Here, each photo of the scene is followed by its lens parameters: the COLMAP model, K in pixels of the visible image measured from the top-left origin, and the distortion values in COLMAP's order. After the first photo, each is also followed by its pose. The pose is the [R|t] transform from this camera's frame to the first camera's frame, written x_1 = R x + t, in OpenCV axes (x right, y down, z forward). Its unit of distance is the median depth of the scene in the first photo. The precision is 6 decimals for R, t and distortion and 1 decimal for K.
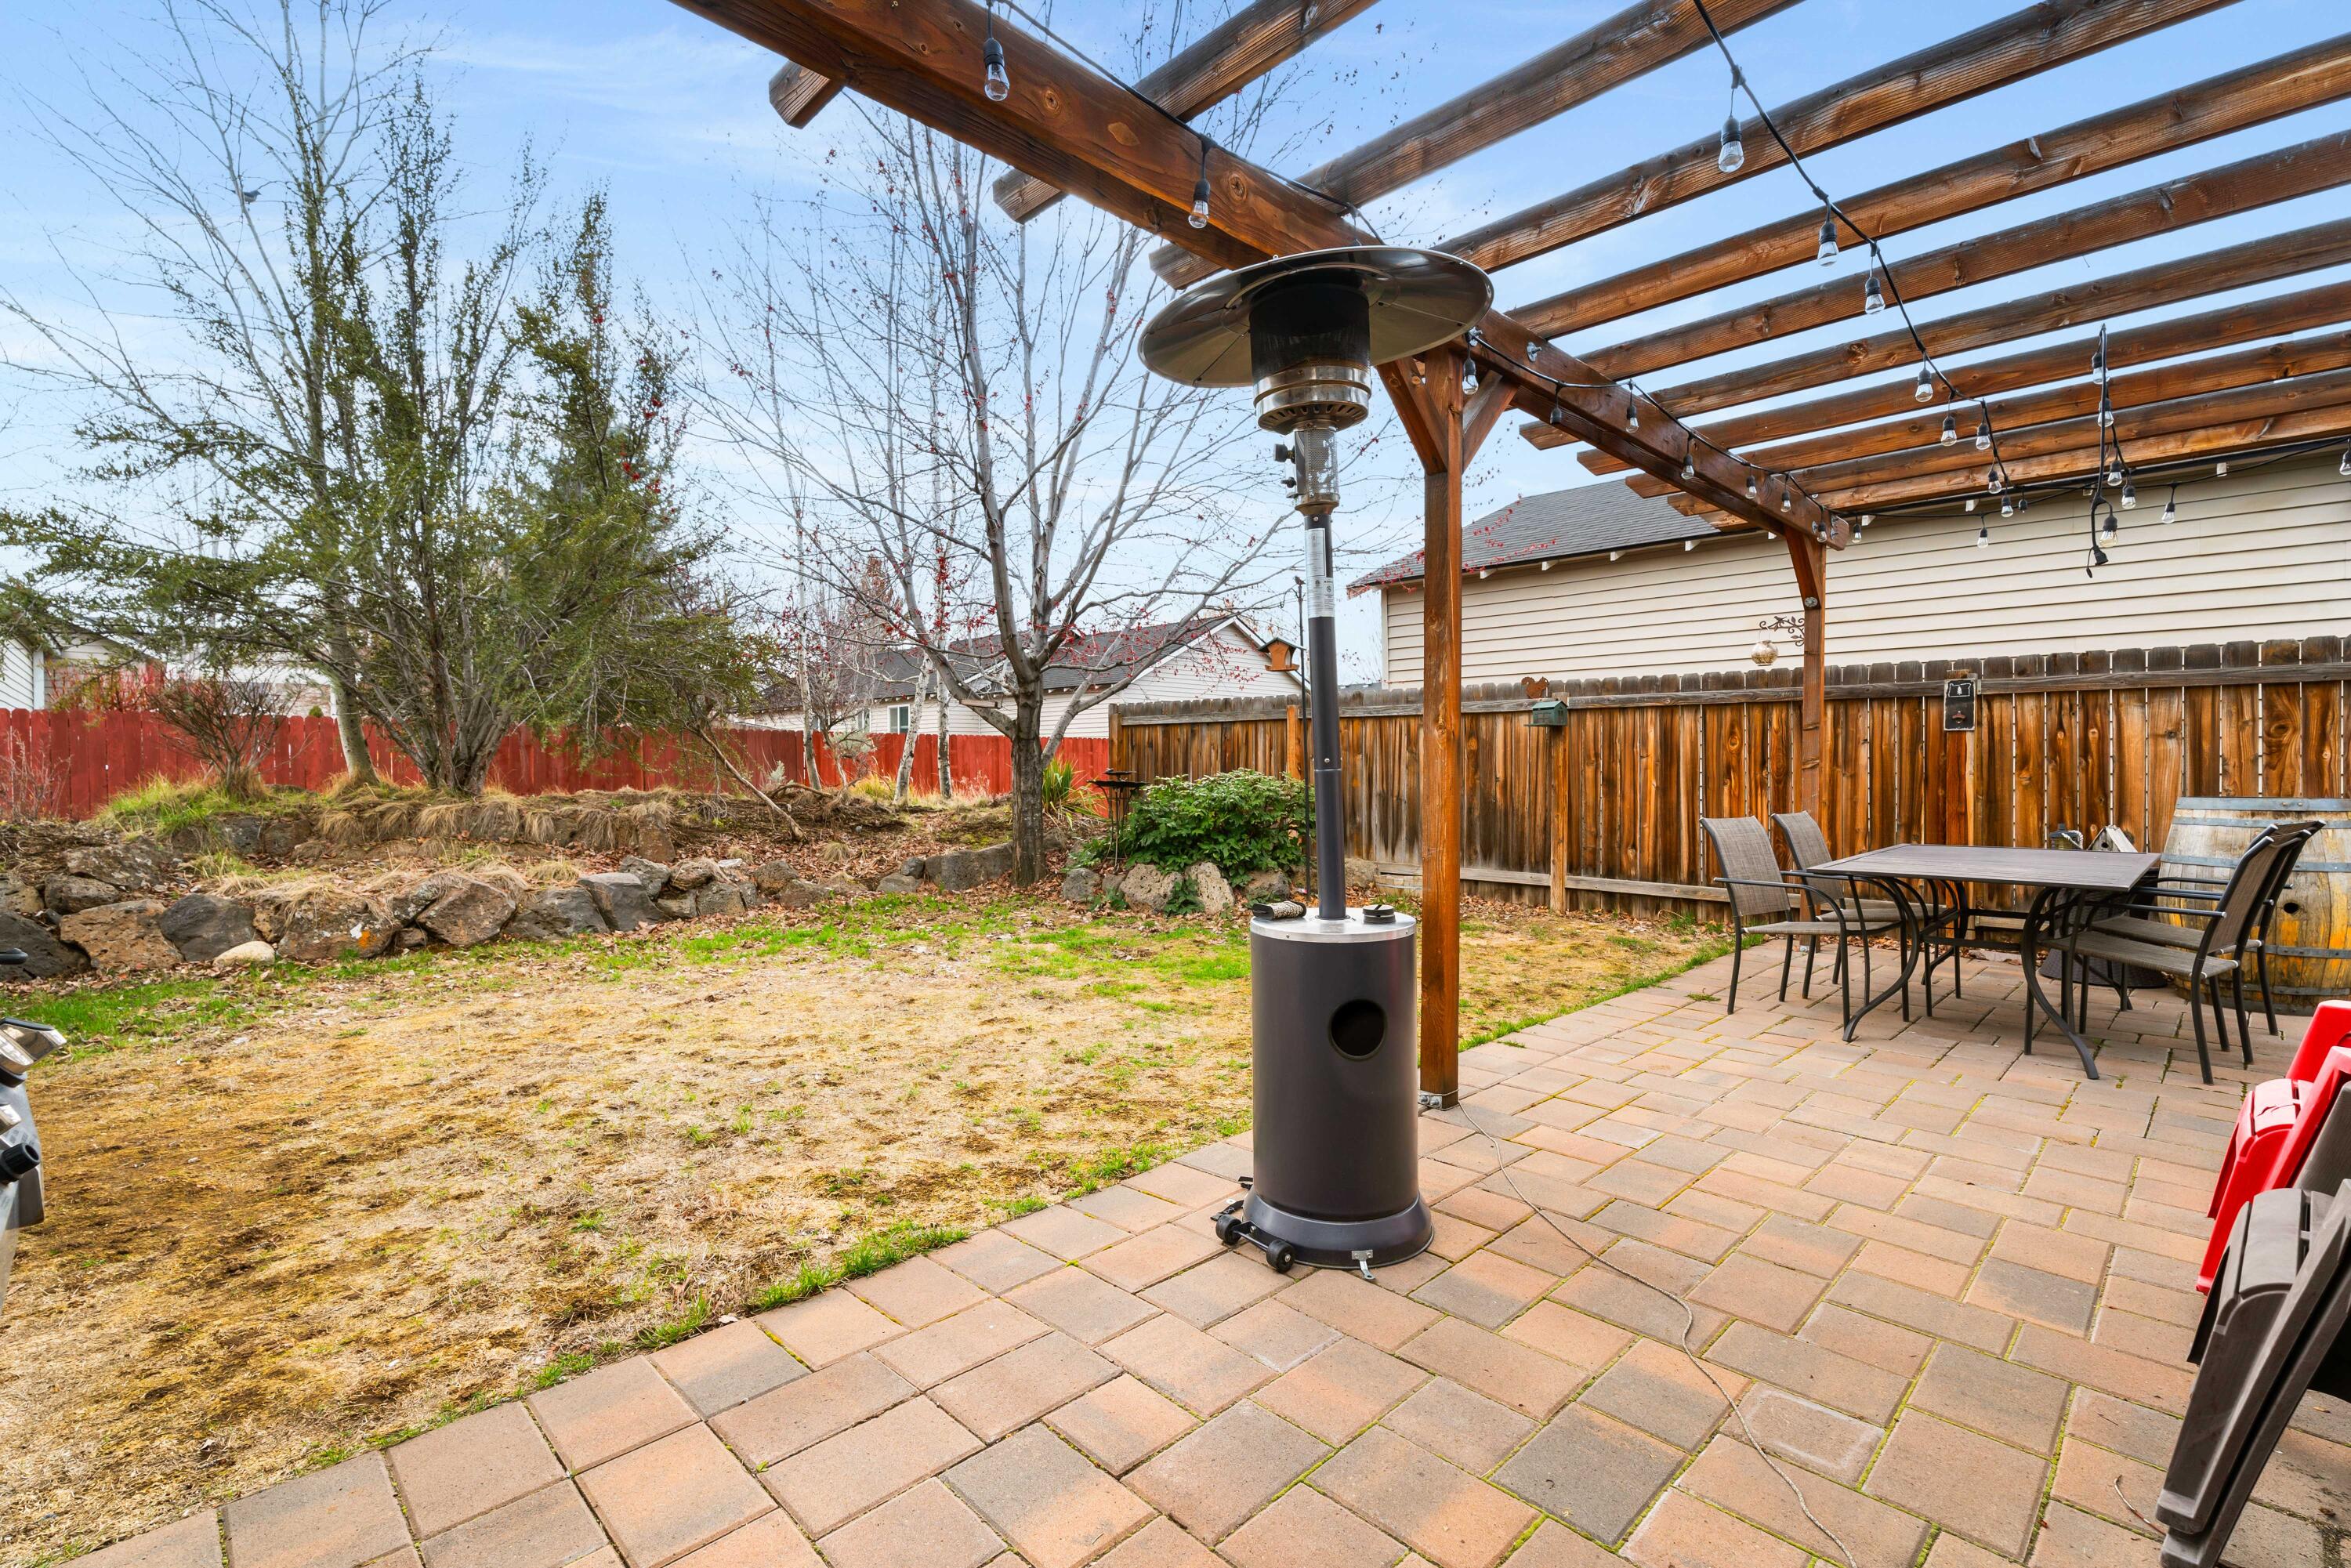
lens RADIAL K [[1072.5, 0, 1180.5], [0, 1072.5, 775.7], [0, 0, 1]] dist [-0.003411, -0.000046]
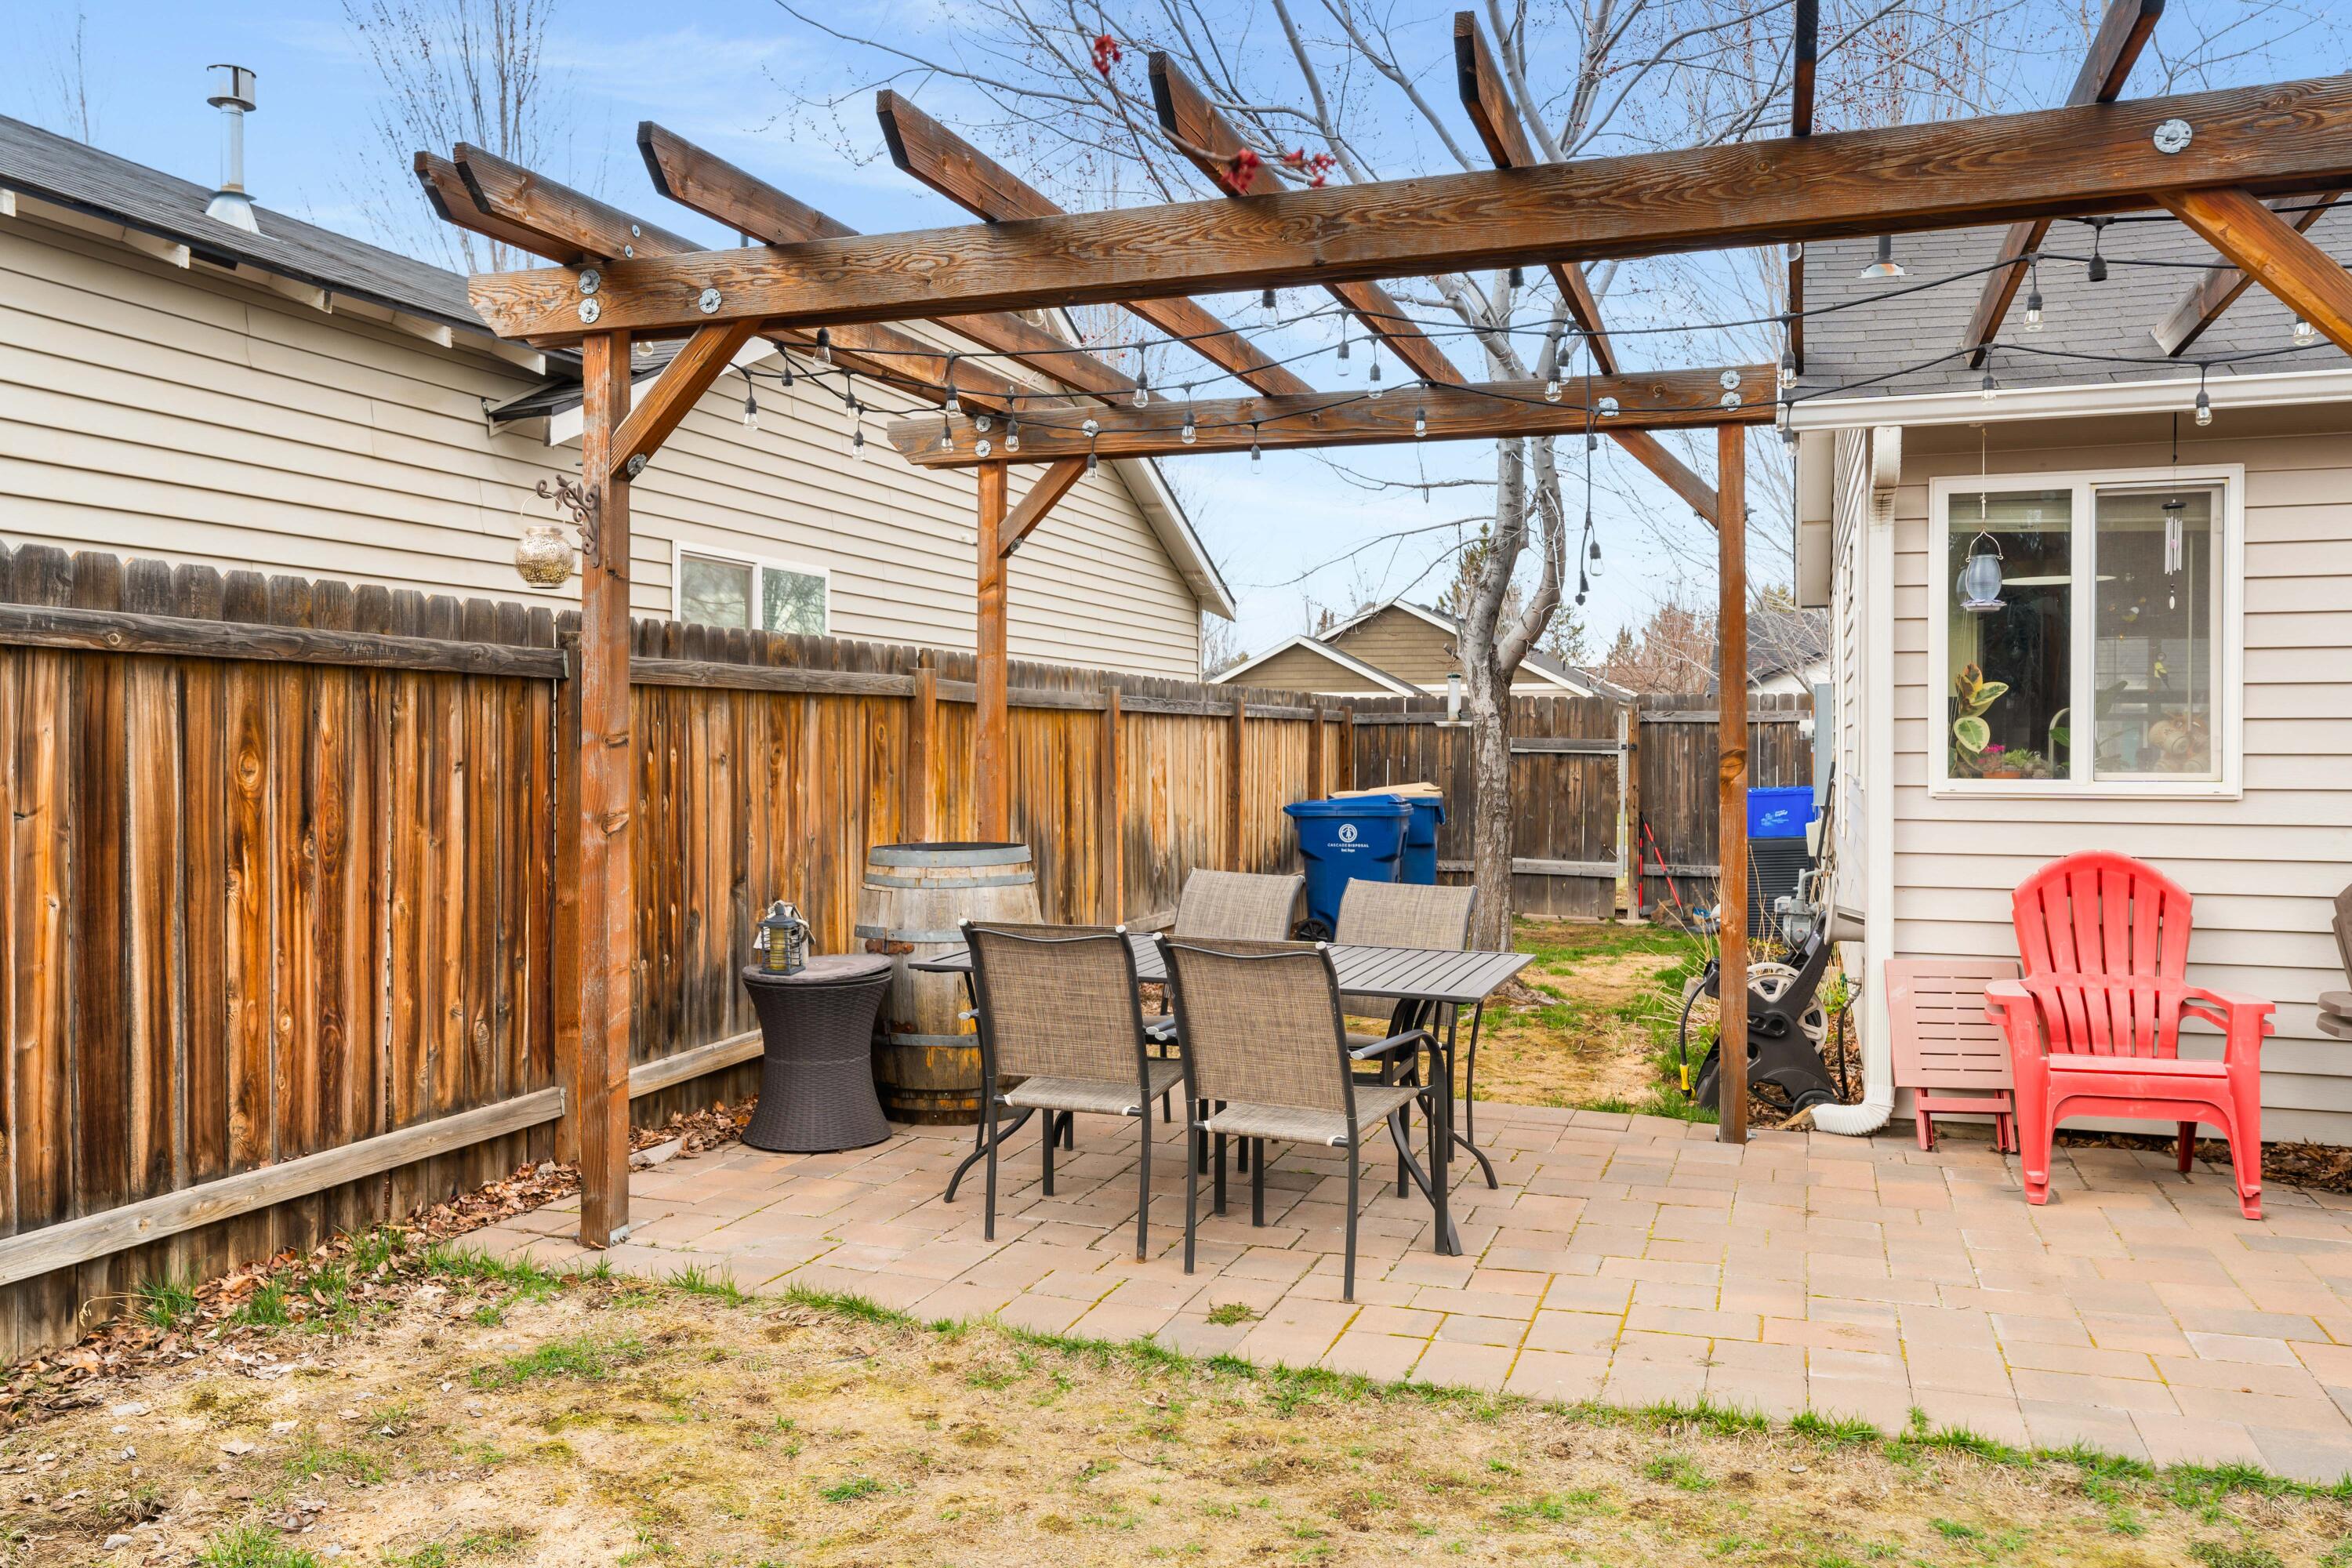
lens RADIAL K [[1777.4, 0, 1180.1], [0, 1777.4, 771.5], [0, 0, 1]] dist [0.011258, 0.003096]
pose [[-0.450226, -0.020403, 0.892682, -0.167479], [-0.003788, 0.999774, 0.020941, -0.044428], [-0.892907, 0.006047, -0.450201, 1.003329]]
